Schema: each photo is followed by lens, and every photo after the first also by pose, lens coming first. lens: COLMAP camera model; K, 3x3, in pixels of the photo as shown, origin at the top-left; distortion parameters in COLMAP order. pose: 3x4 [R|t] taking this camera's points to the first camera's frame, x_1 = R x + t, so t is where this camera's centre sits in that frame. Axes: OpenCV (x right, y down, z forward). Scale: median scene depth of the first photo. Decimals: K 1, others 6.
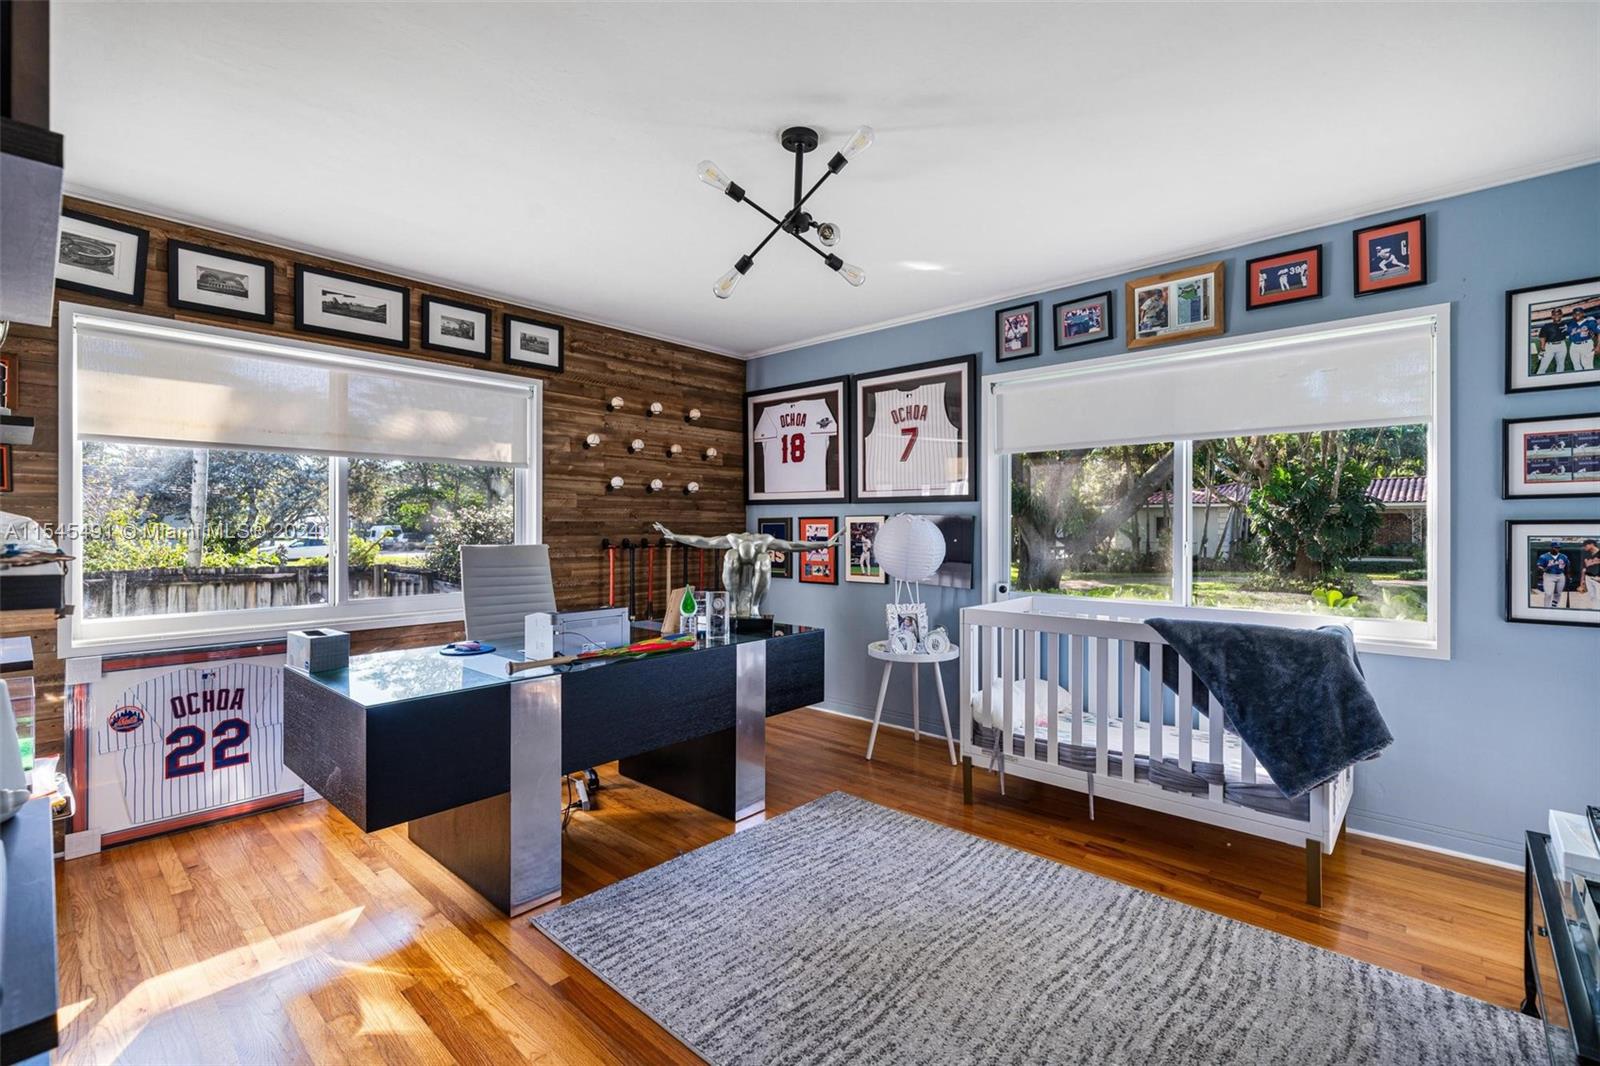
lens RADIAL K [[707.0, 0, 777.4], [0, 707.0, 528.2], [0, 0, 1]] dist [0.002081, 0.000060]
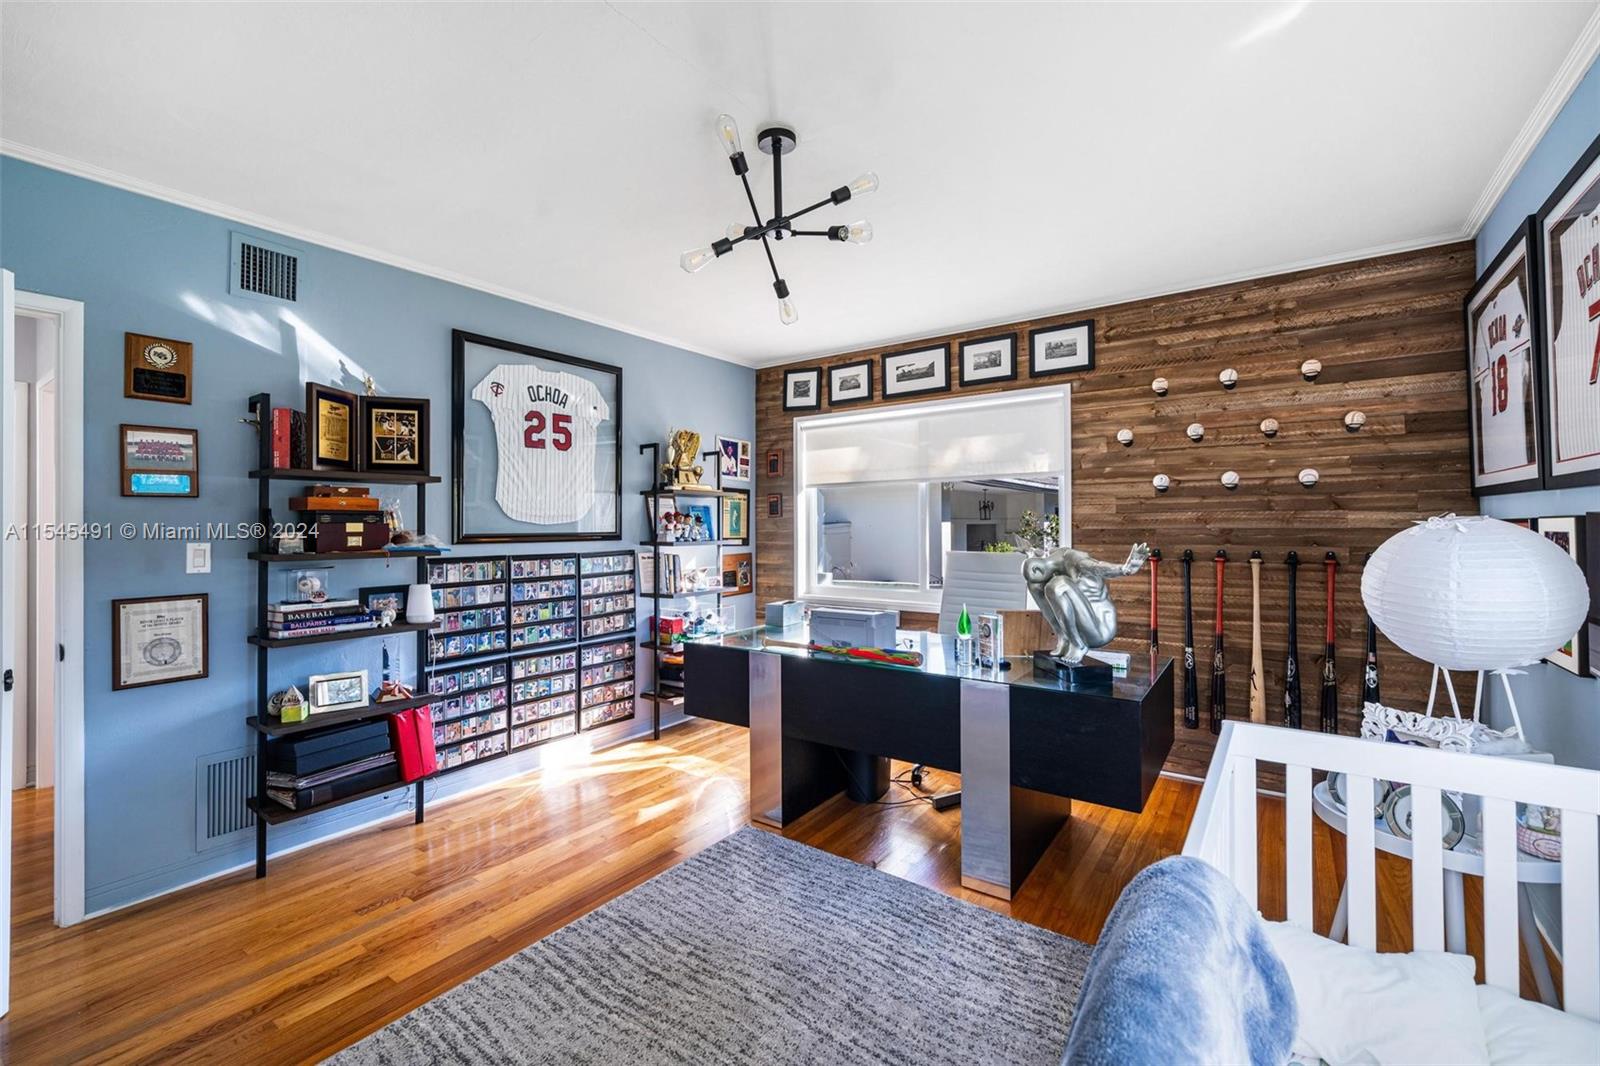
lens RADIAL K [[645.1, 0, 775.4], [0, 645.1, 521.5], [0, 0, 1]] dist [0.001404, 0.000885]
pose [[0.130033, -0.011998, -0.991437, 0.511607], [0.001690, 0.999928, -0.011879, -0.010682], [0.991508, -0.000131, 0.130044, 0.504353]]
